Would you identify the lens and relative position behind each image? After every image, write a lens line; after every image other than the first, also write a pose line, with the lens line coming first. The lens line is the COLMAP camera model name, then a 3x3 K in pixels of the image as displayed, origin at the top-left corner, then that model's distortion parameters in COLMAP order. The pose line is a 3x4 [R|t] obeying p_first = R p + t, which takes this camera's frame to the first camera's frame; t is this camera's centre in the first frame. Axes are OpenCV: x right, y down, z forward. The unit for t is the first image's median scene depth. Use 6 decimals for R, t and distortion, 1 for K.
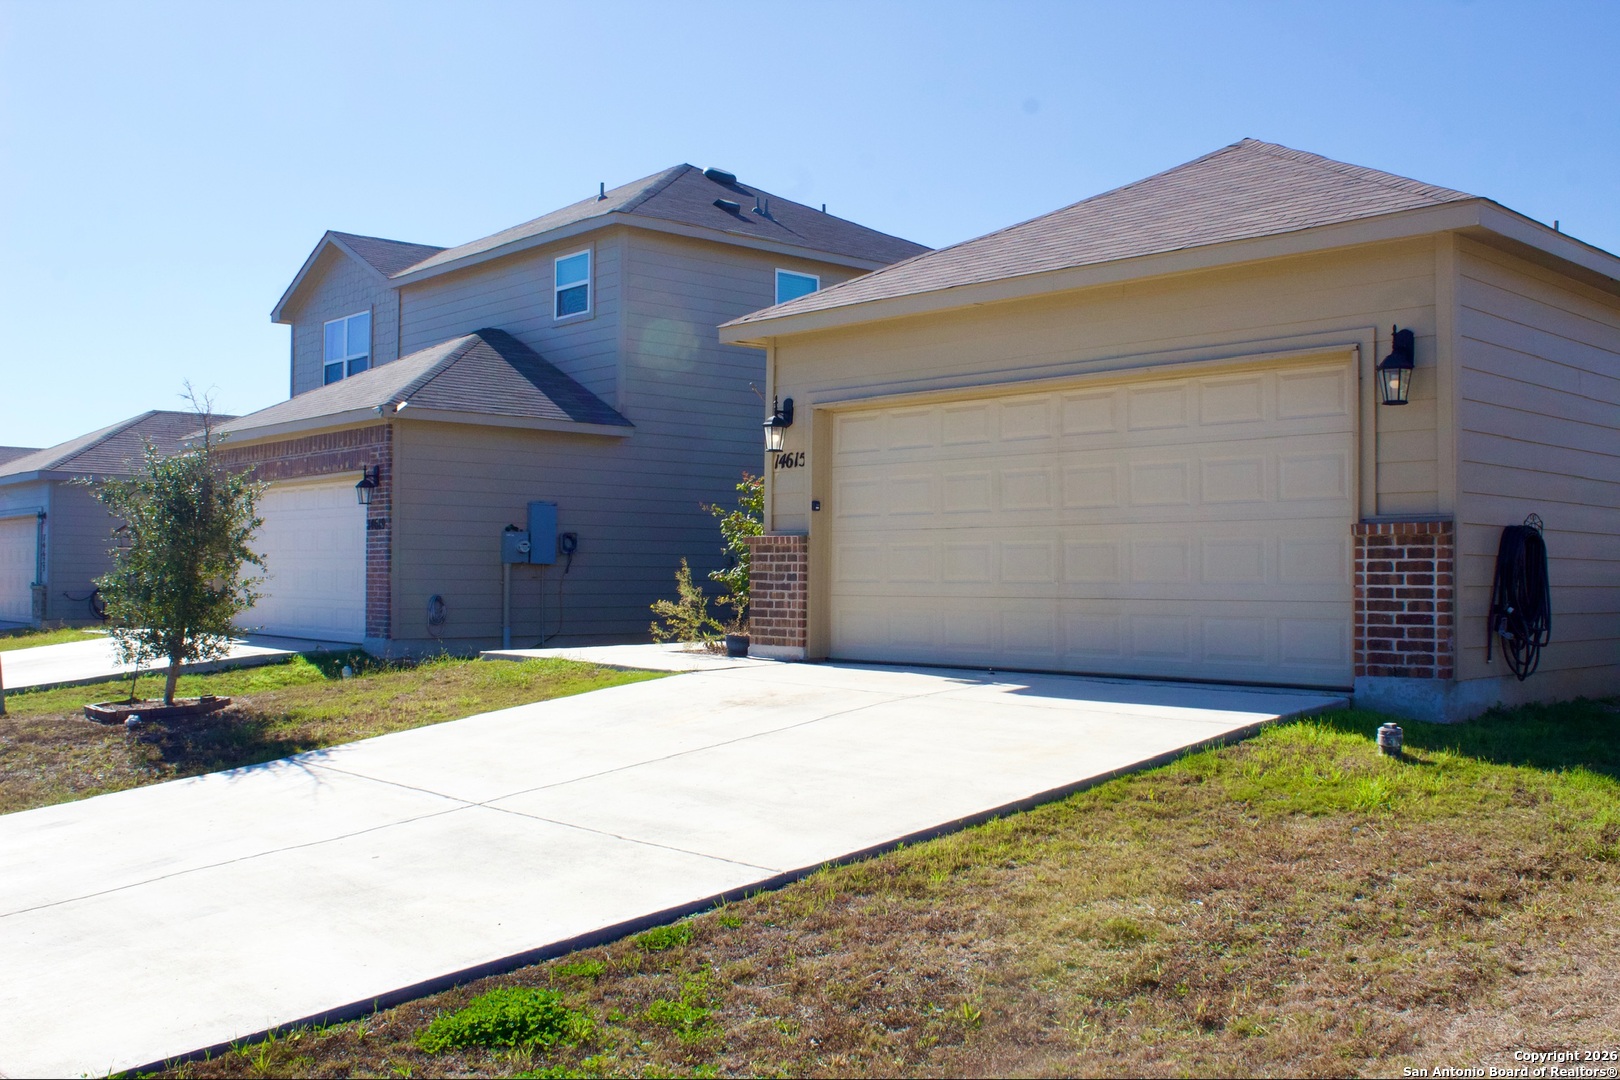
lens RADIAL K [[1524.3, 0, 749.2], [0, 1524.3, 544.0], [0, 0, 1]] dist [-0.138520, 0.114267]
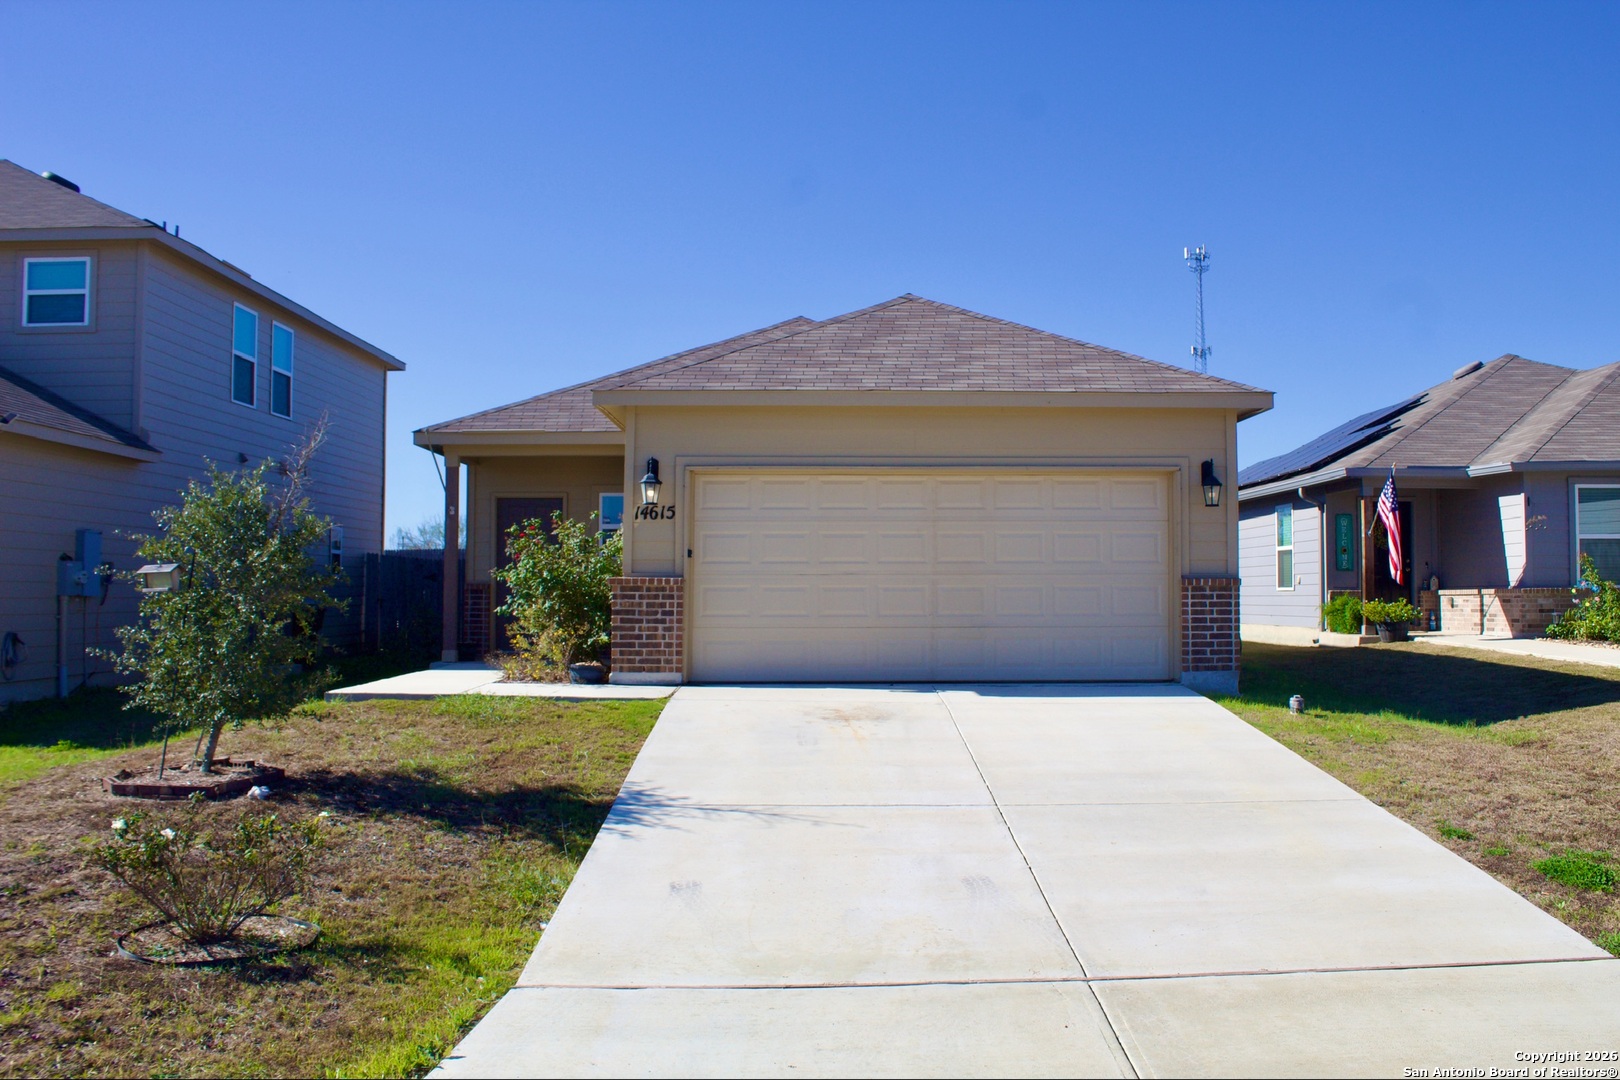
lens RADIAL K [[1356.8, 0, 813.6], [0, 1356.8, 542.2], [0, 0, 1]] dist [-0.153015, 0.137798]
pose [[0.677217, 0.025259, 0.735350, -0.658494], [-0.011783, 0.999655, -0.023485, -0.009524], [-0.735689, 0.007240, 0.677281, 0.214747]]
